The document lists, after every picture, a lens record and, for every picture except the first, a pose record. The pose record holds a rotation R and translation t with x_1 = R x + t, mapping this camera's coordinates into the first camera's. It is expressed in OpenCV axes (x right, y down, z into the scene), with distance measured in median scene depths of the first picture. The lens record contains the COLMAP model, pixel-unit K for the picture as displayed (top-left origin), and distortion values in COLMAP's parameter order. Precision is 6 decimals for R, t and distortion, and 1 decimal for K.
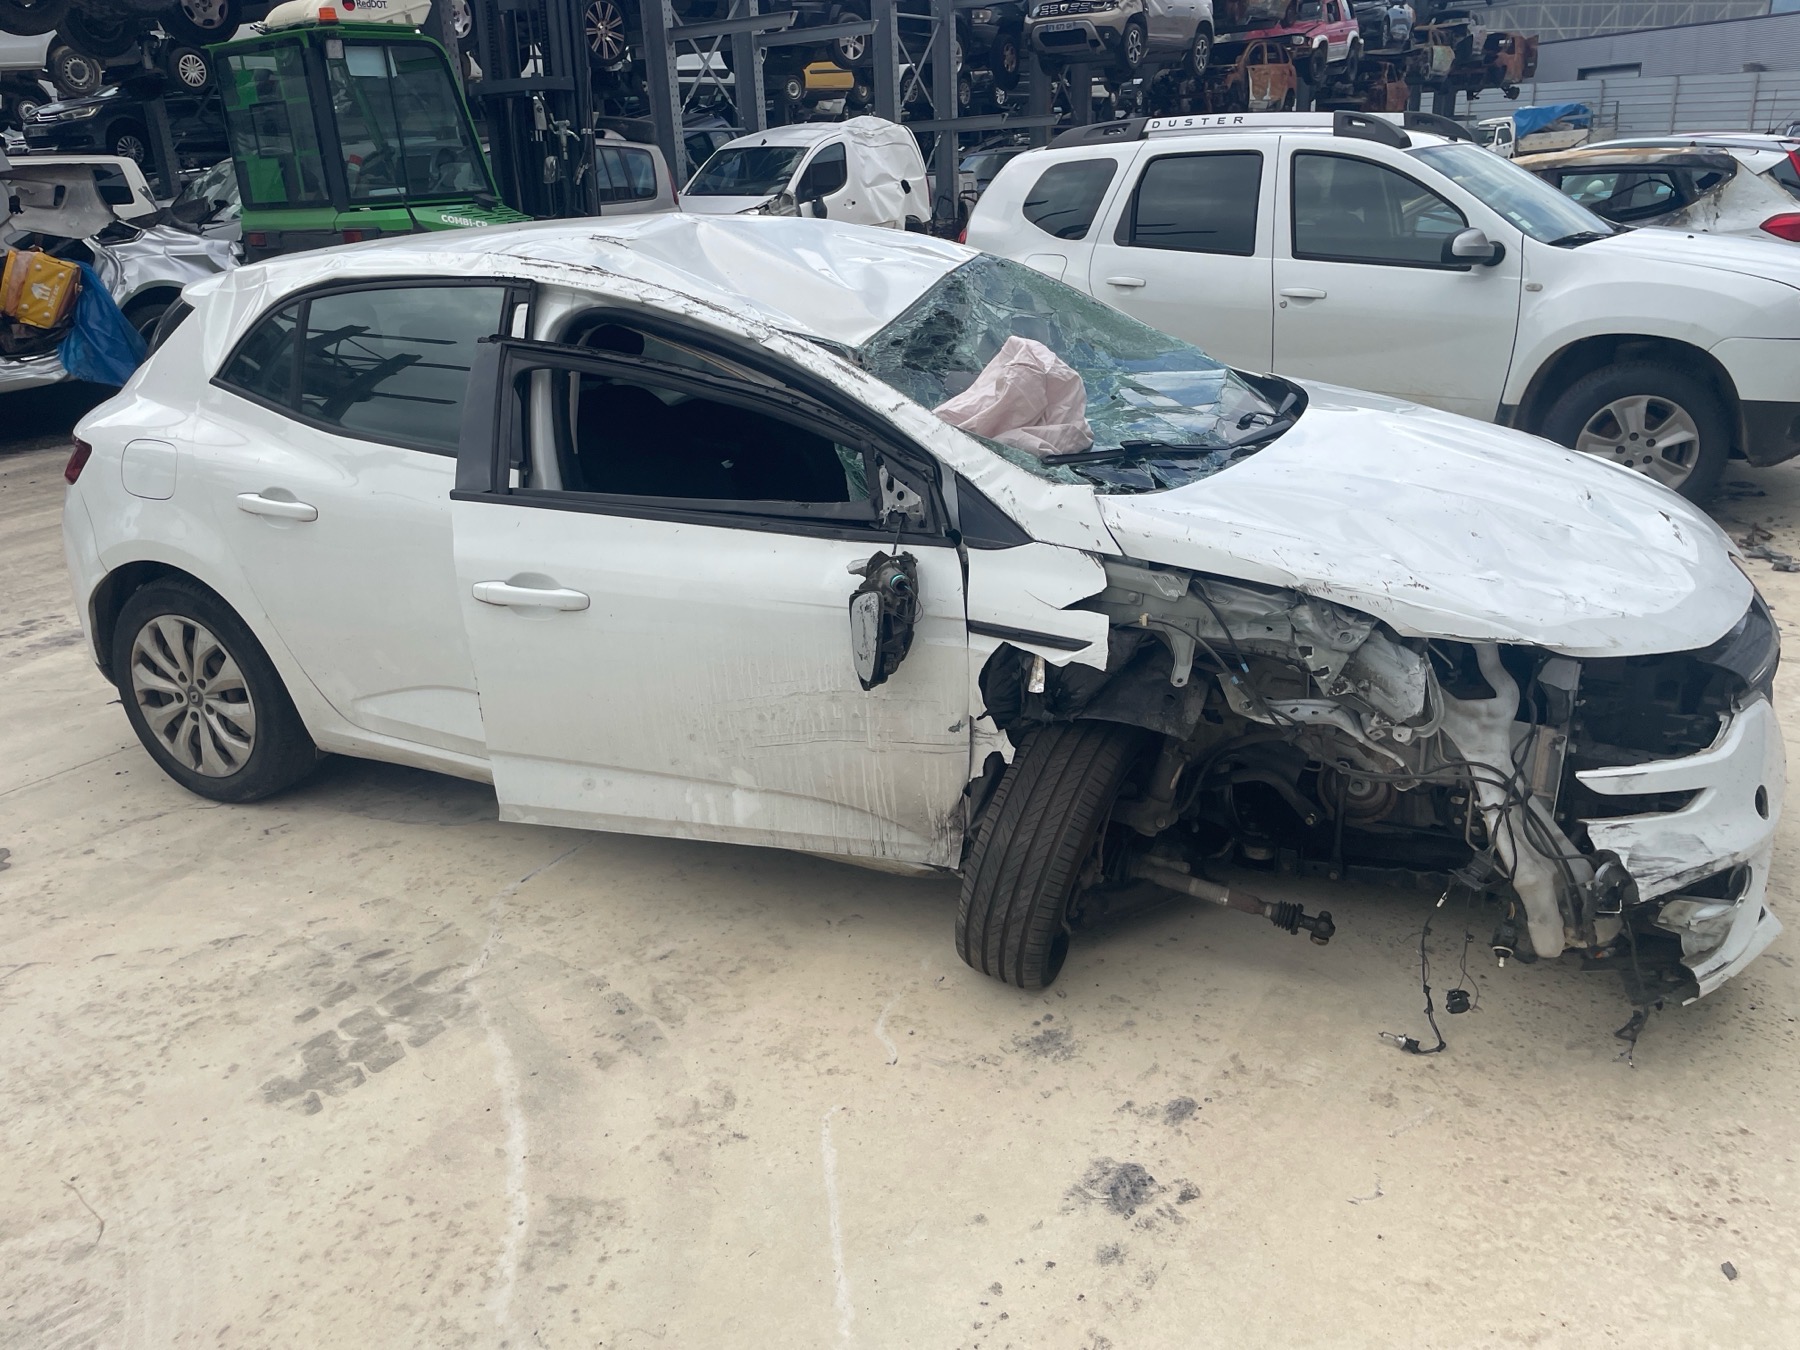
lens RADIAL K [[1360.6, 0, 913.8], [0, 1360.6, 673.1], [0, 0, 1]] dist [0.077166, -0.099114]
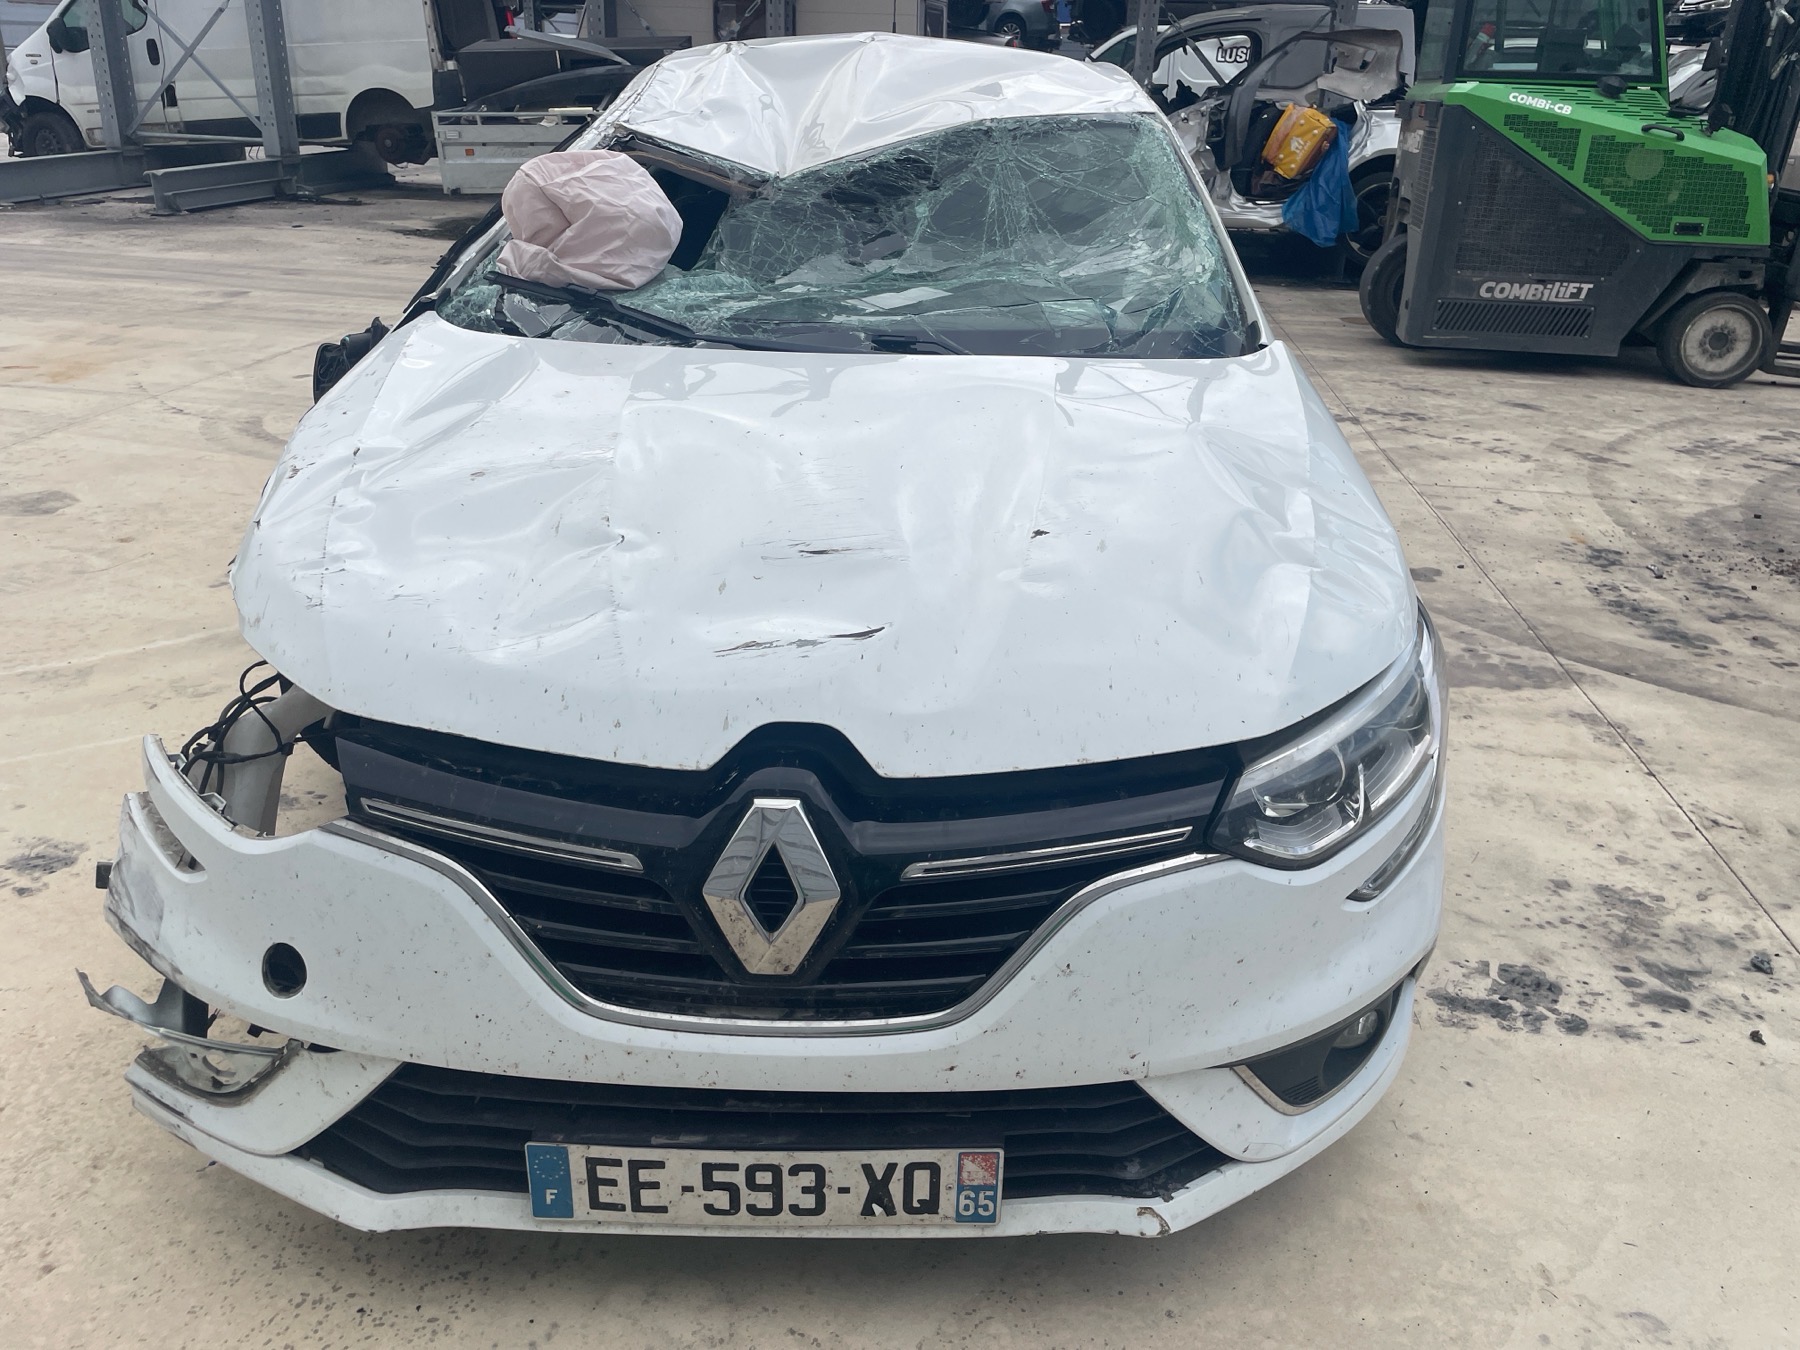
lens RADIAL K [[1360.6, 0, 912.8], [0, 1360.6, 666.2], [0, 0, 1]] dist [0.077166, -0.099114]
pose [[0.415630, 0.413842, -0.809930, 1.059803], [-0.370404, 0.890316, 0.264837, -0.269401], [0.830694, 0.189927, 0.523331, 0.793039]]
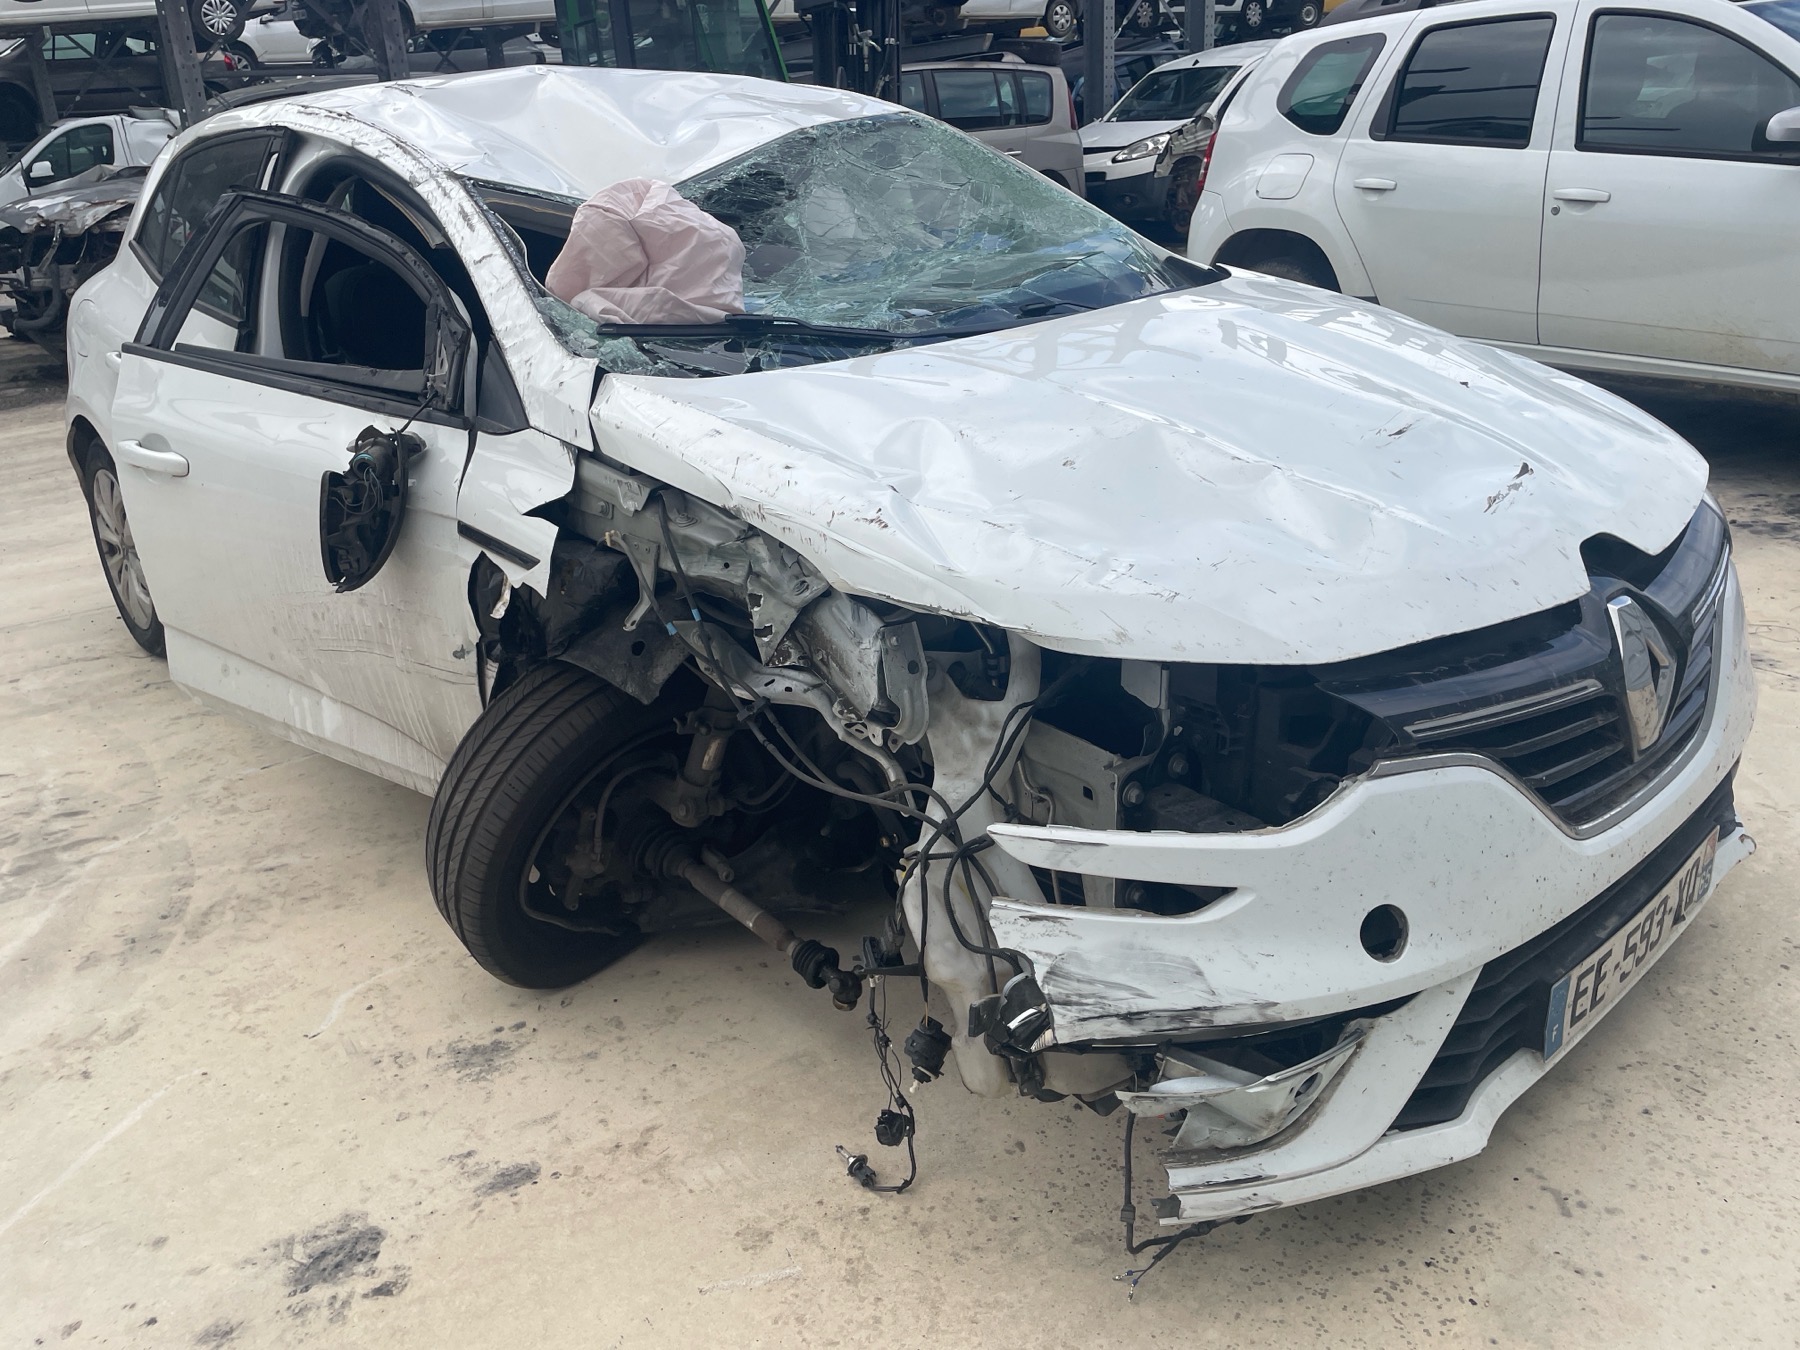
lens RADIAL K [[1360.6, 0, 885.8], [0, 1360.6, 665.1], [0, 0, 1]] dist [0.077166, -0.099114]
pose [[0.920464, 0.128967, -0.368934, 0.555168], [-0.118847, 0.991646, 0.050132, -0.023623], [0.372318, -0.002298, 0.928102, 0.325562]]
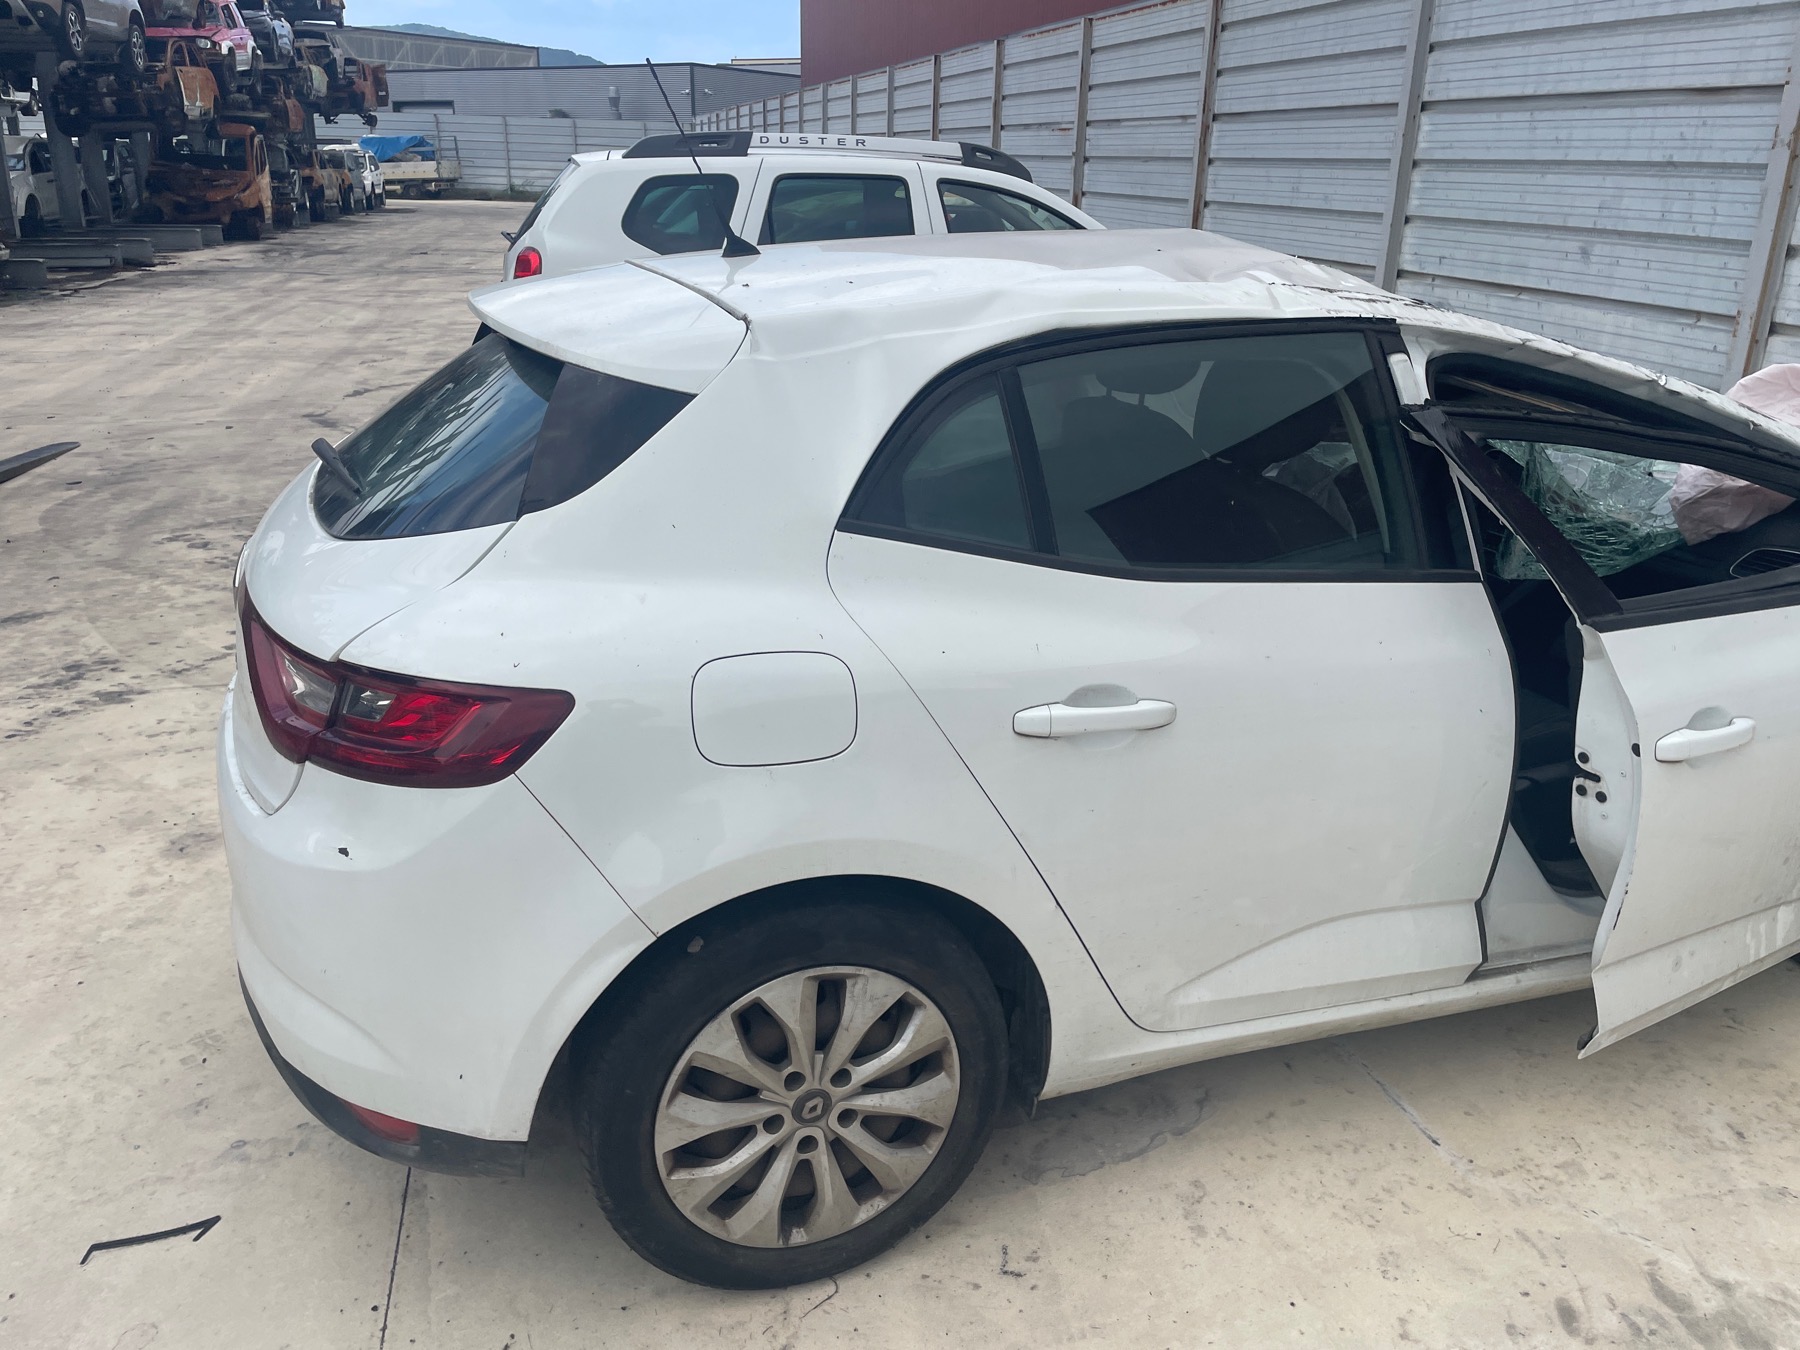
lens RADIAL K [[1360.6, 0, 922.1], [0, 1360.6, 680.7], [0, 0, 1]] dist [0.077166, -0.099114]
pose [[0.693860, -0.200216, 0.691717, -1.122858], [0.208733, 0.975251, 0.072906, -0.237777], [-0.689195, 0.093798, 0.718479, 0.773607]]
